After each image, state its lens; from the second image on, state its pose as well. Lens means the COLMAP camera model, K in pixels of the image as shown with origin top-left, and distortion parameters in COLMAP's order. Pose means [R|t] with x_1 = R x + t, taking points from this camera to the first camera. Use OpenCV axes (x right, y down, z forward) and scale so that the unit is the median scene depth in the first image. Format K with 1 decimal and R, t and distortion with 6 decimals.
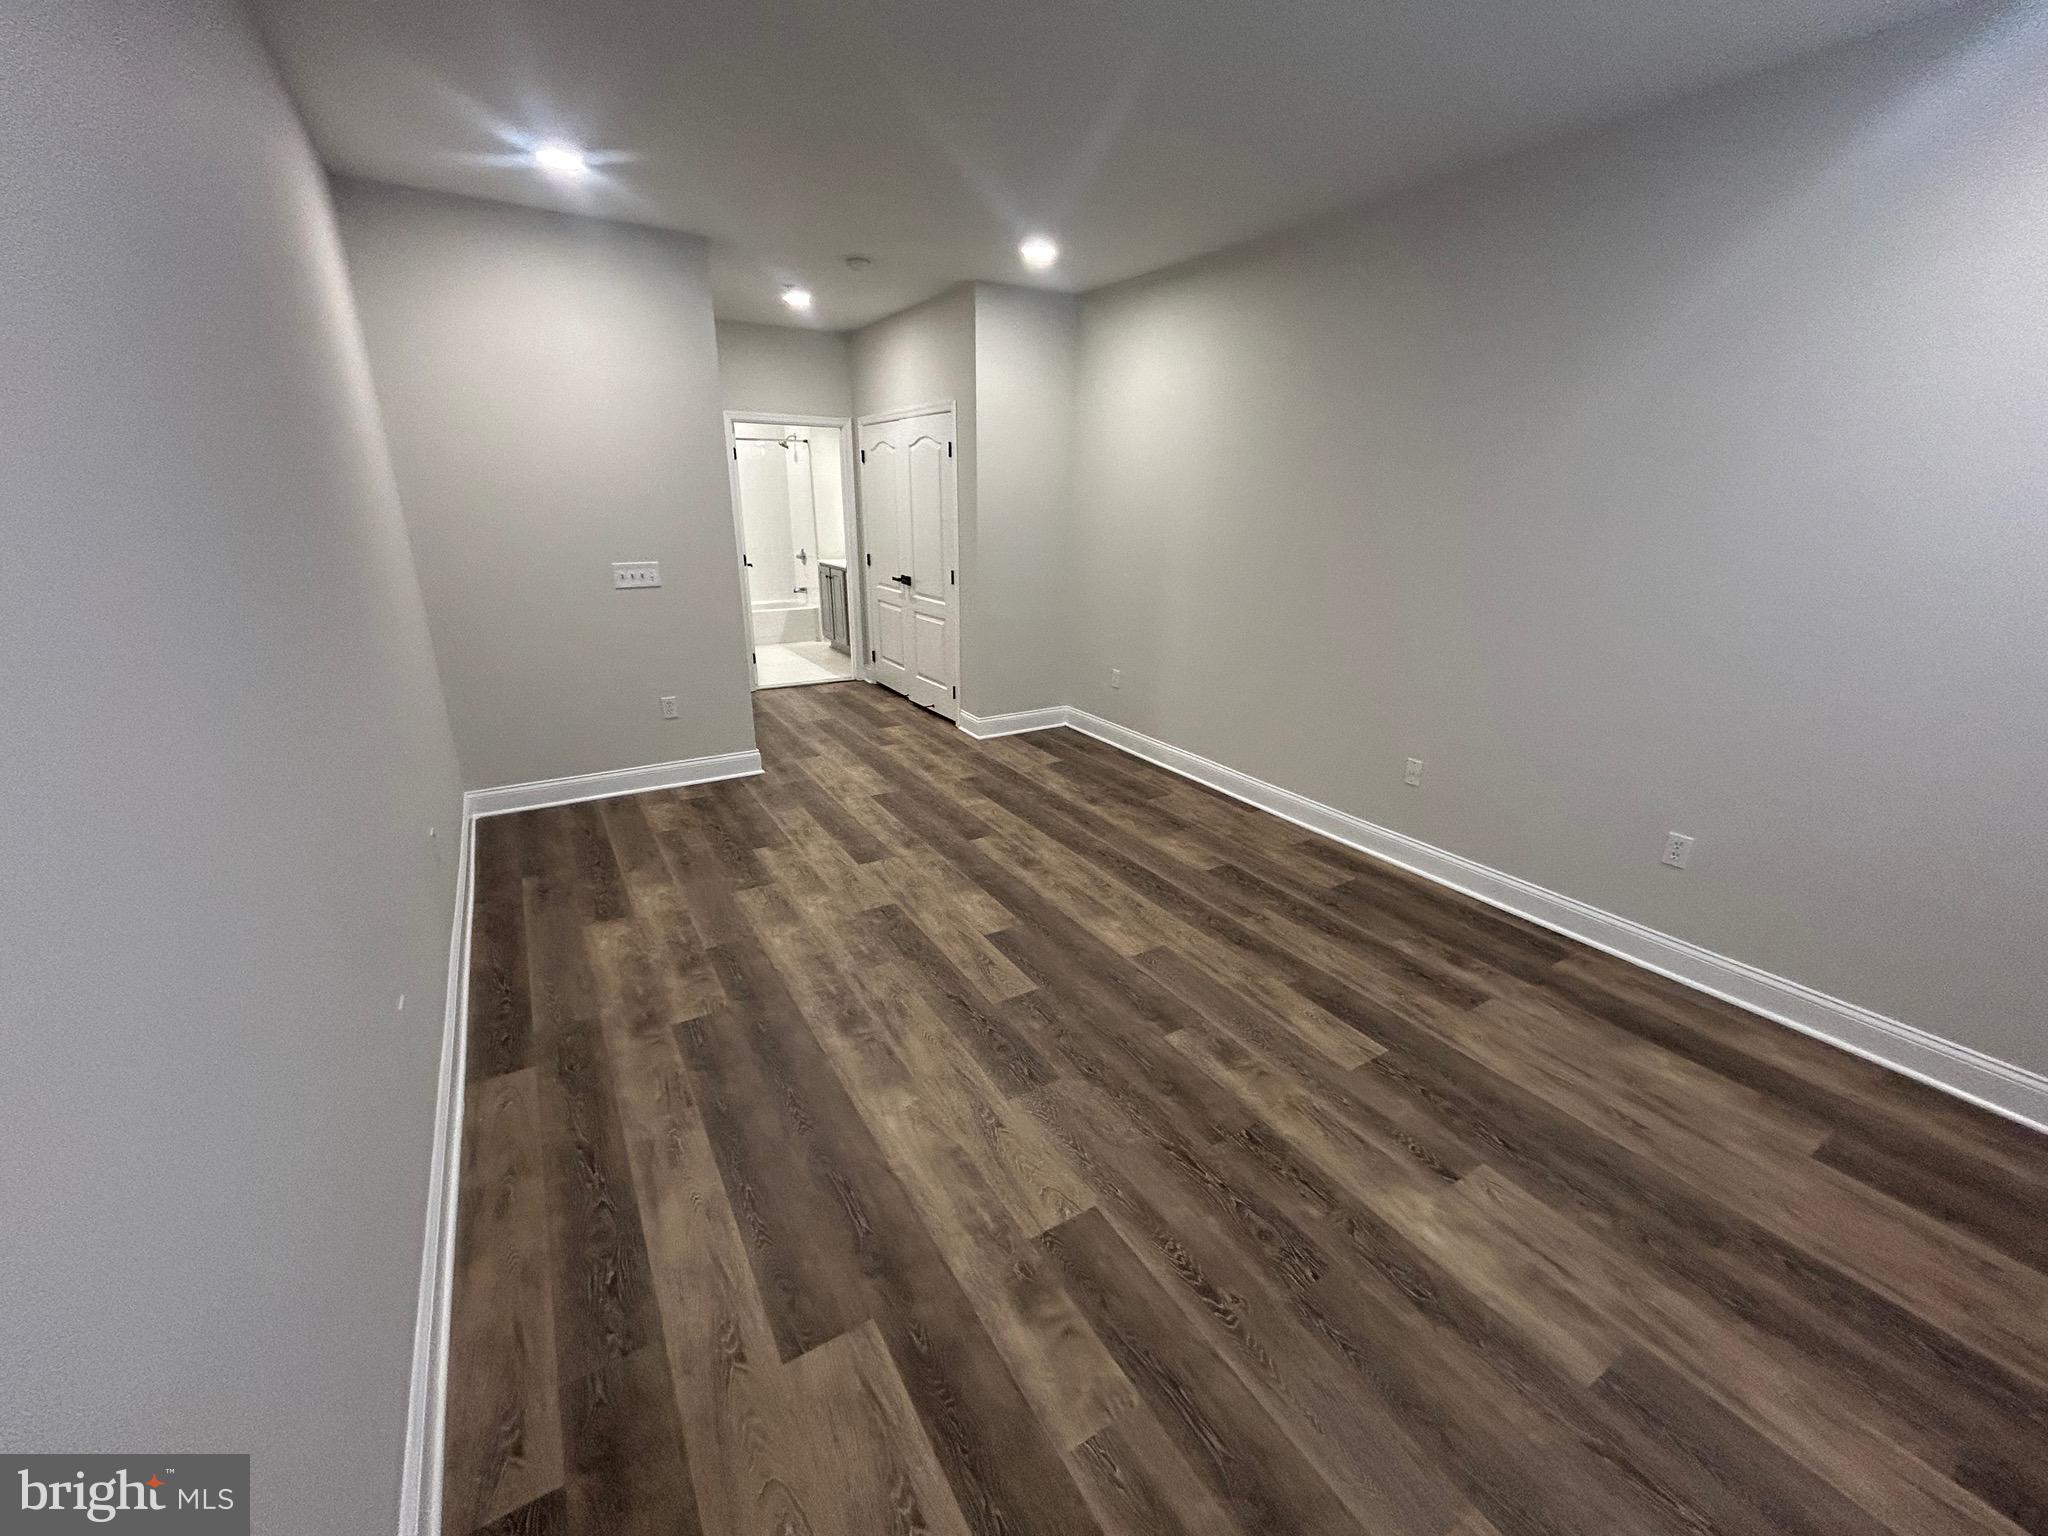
lens RADIAL K [[826.3, 0, 1027.2], [0, 826.3, 771.4], [0, 0, 1]] dist [-0.000940, 0.000845]
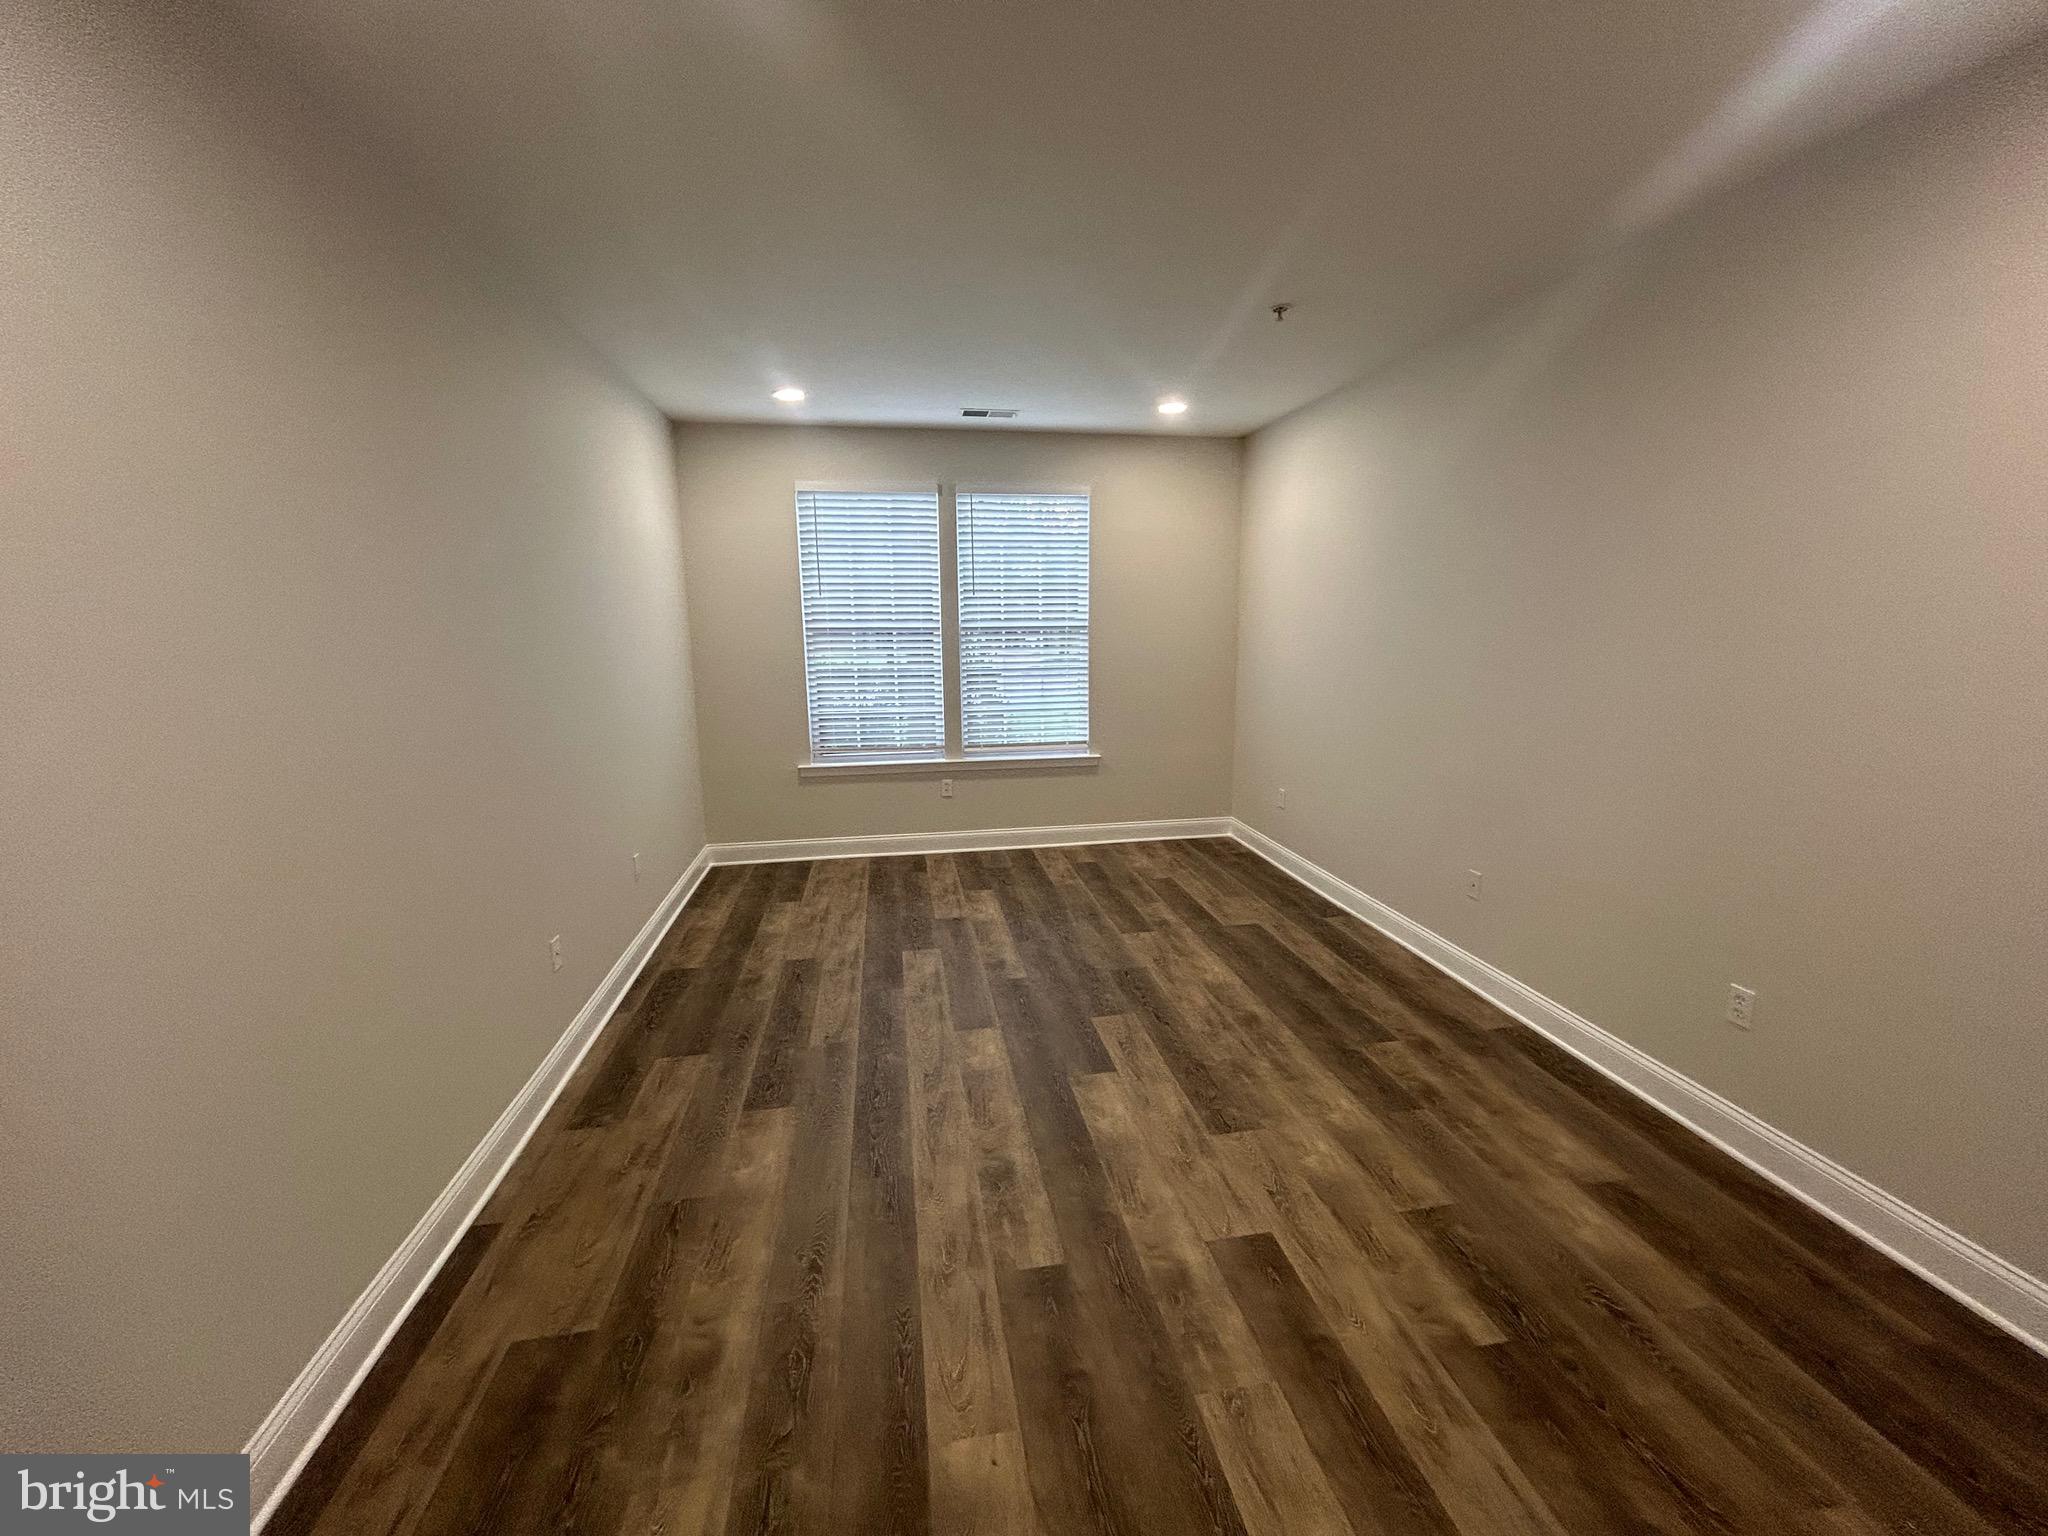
lens RADIAL K [[826.3, 0, 1026.3], [0, 826.3, 760.9], [0, 0, 1]] dist [-0.000940, 0.000845]
pose [[-0.927949, -0.067056, 0.366625, -0.292916], [0.119580, 0.878112, 0.463271, -0.590405], [-0.353003, 0.473733, -0.806824, 1.714470]]
